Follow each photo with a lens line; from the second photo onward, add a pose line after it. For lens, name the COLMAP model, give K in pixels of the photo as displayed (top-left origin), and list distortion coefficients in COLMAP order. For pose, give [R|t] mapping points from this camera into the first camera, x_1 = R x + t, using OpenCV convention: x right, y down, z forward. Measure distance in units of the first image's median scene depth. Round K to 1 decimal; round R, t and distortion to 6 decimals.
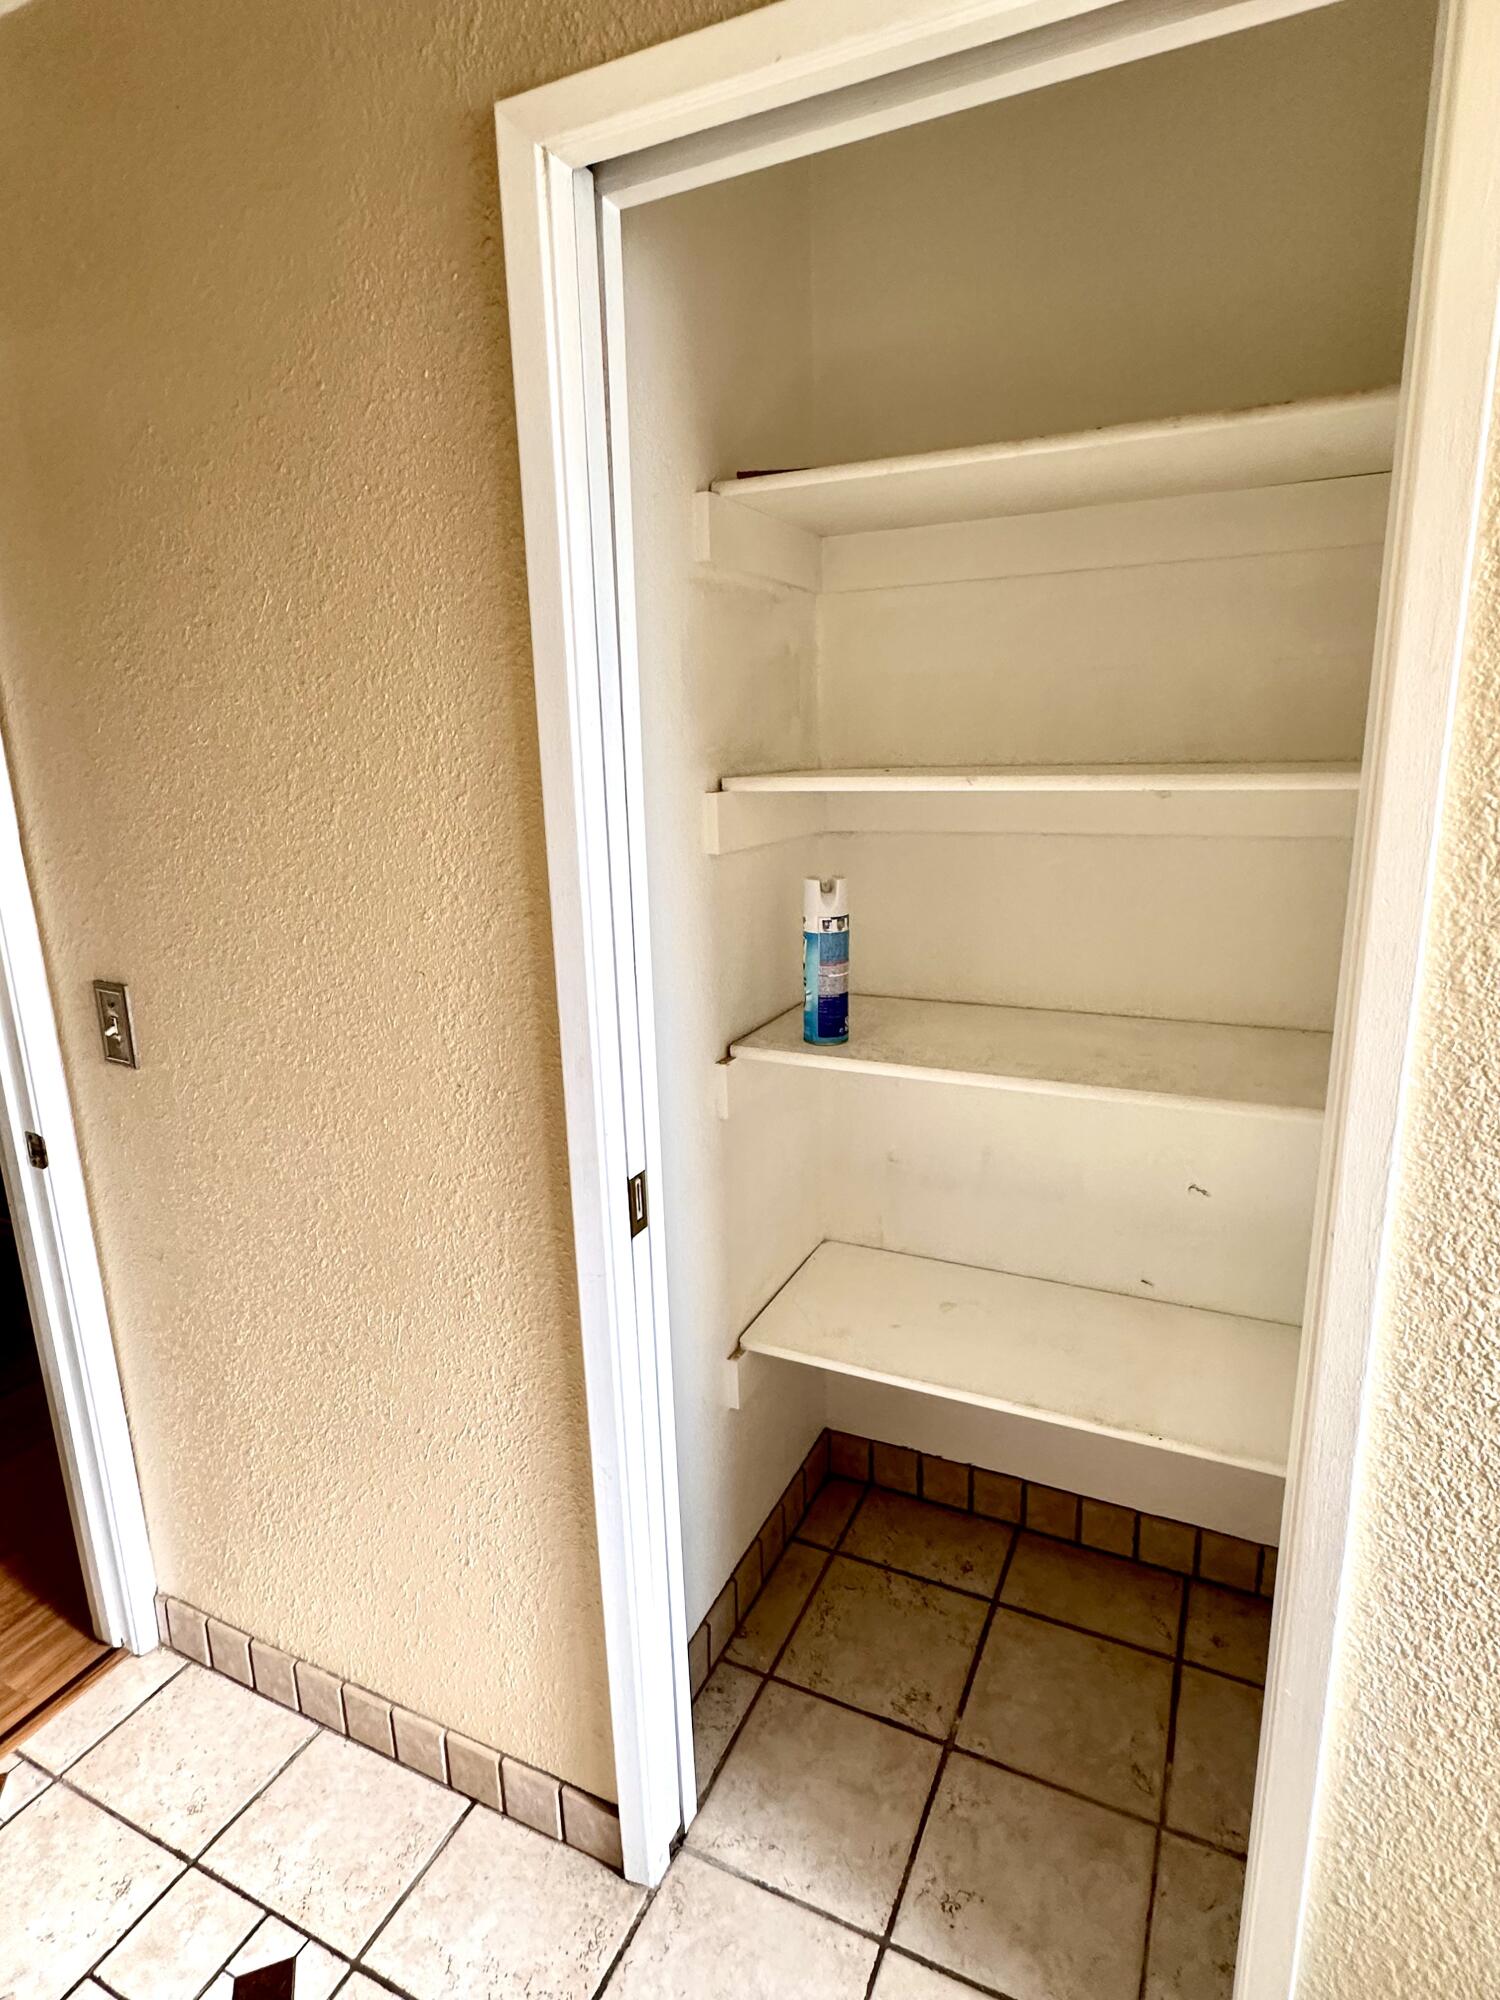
lens RADIAL K [[1069.4, 0, 745.5], [0, 1069.4, 999.4], [0, 0, 1]] dist [-0.004758, 0.001785]
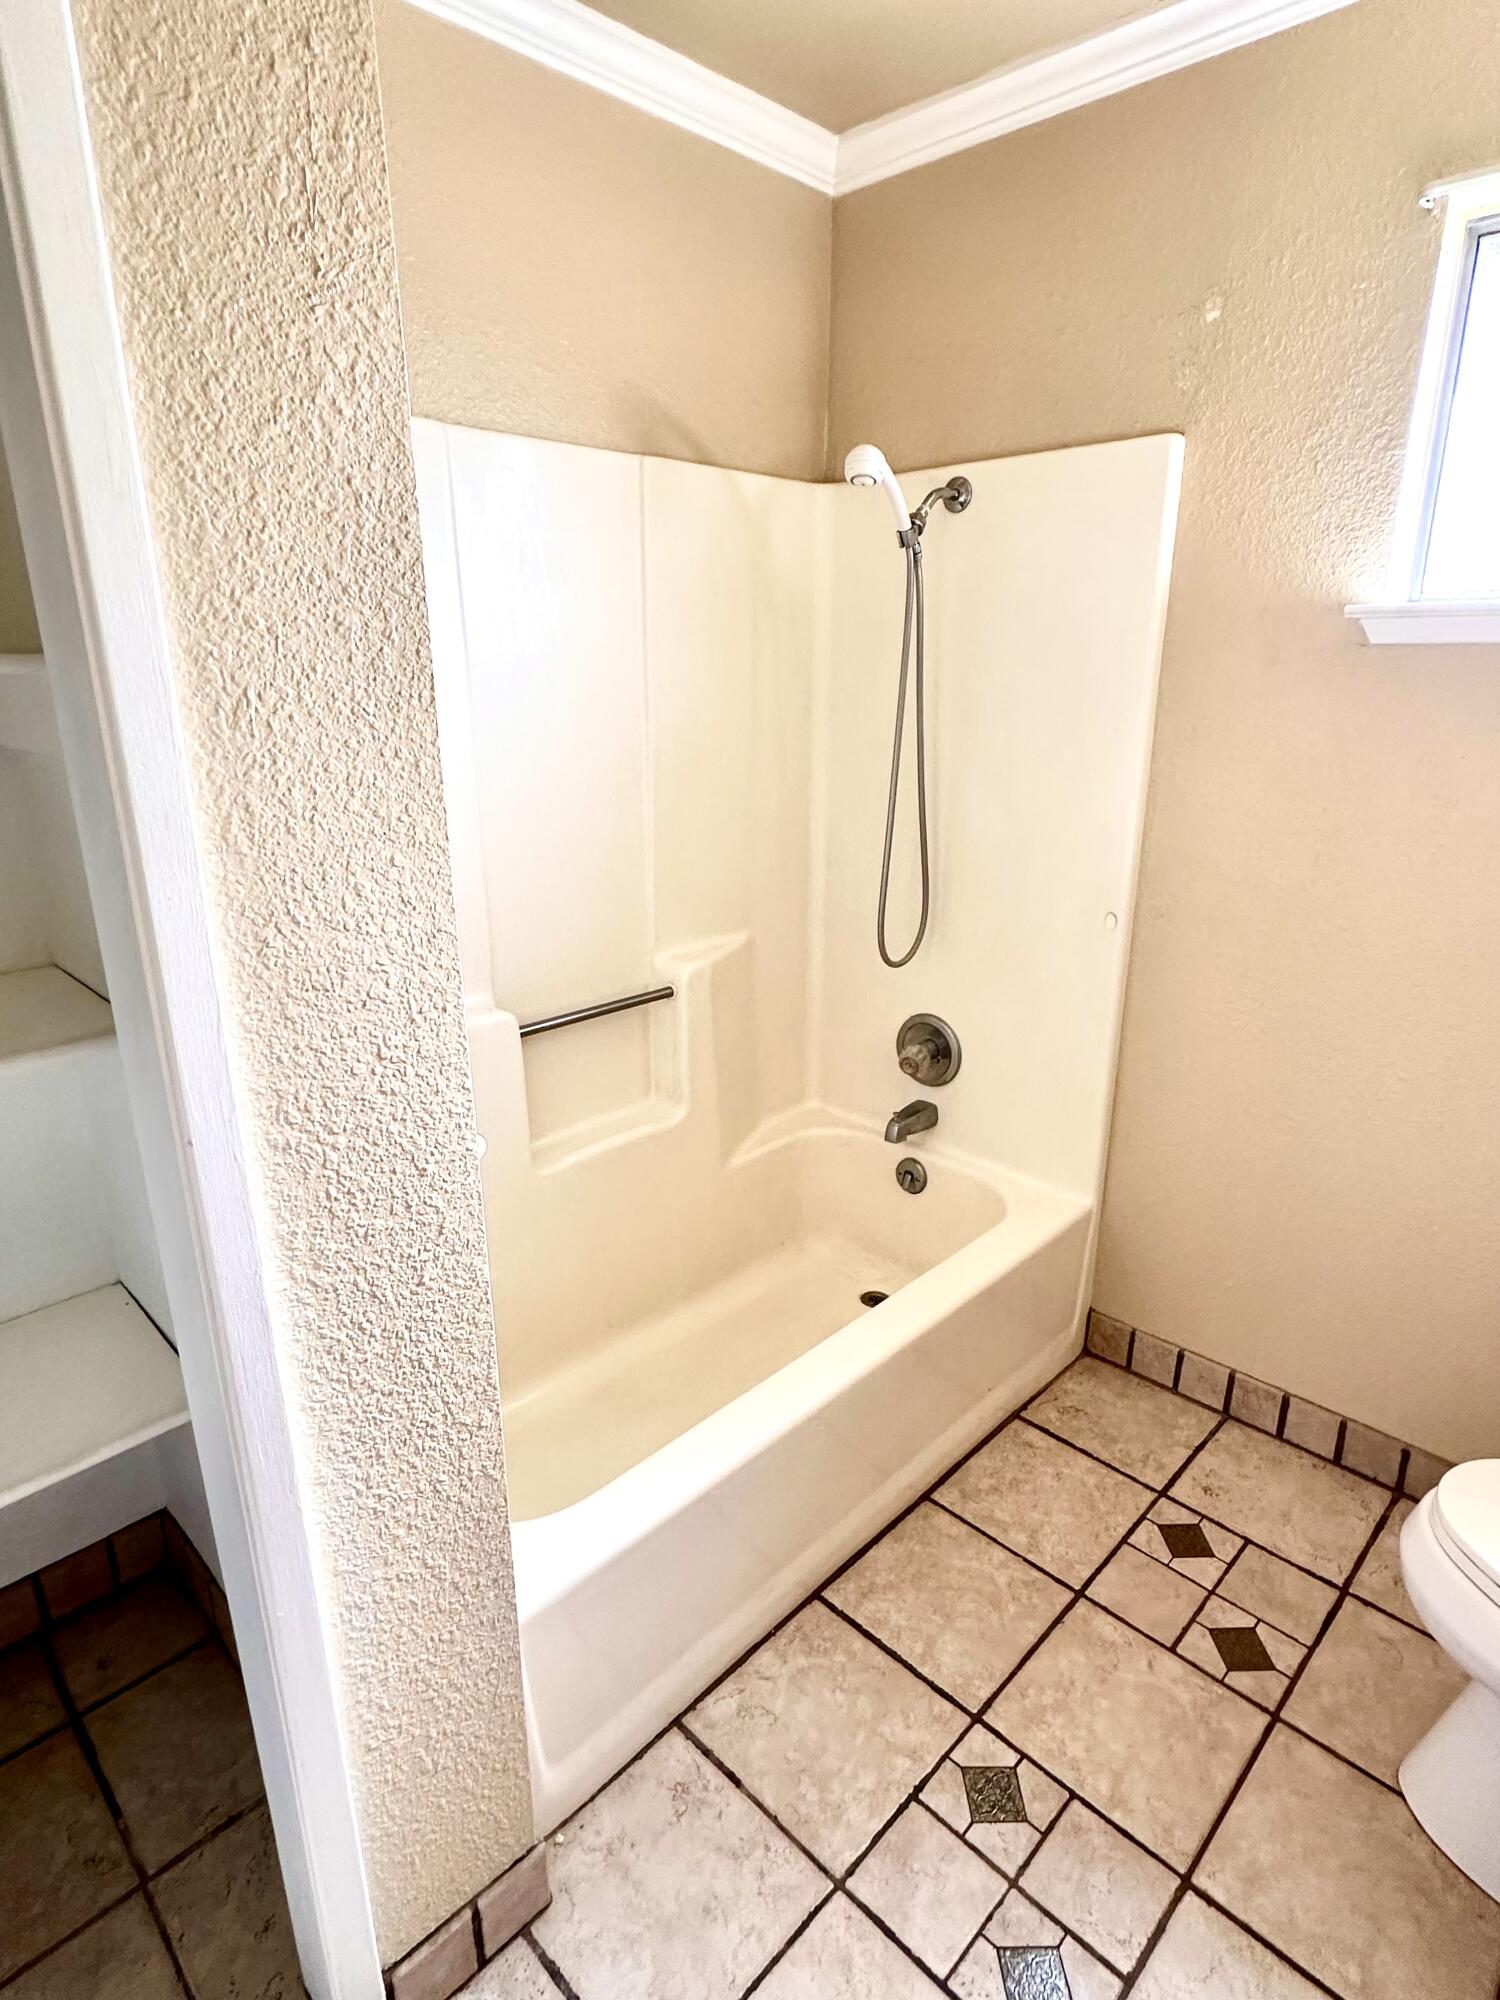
lens RADIAL K [[1069.4, 0, 745.5], [0, 1069.4, 999.4], [0, 0, 1]] dist [-0.004758, 0.001785]
pose [[0.330317, -0.263002, 0.906488, -0.088499], [0.219111, 0.955525, 0.197388, 0.027444], [-0.918086, 0.133421, 0.373253, 0.211890]]
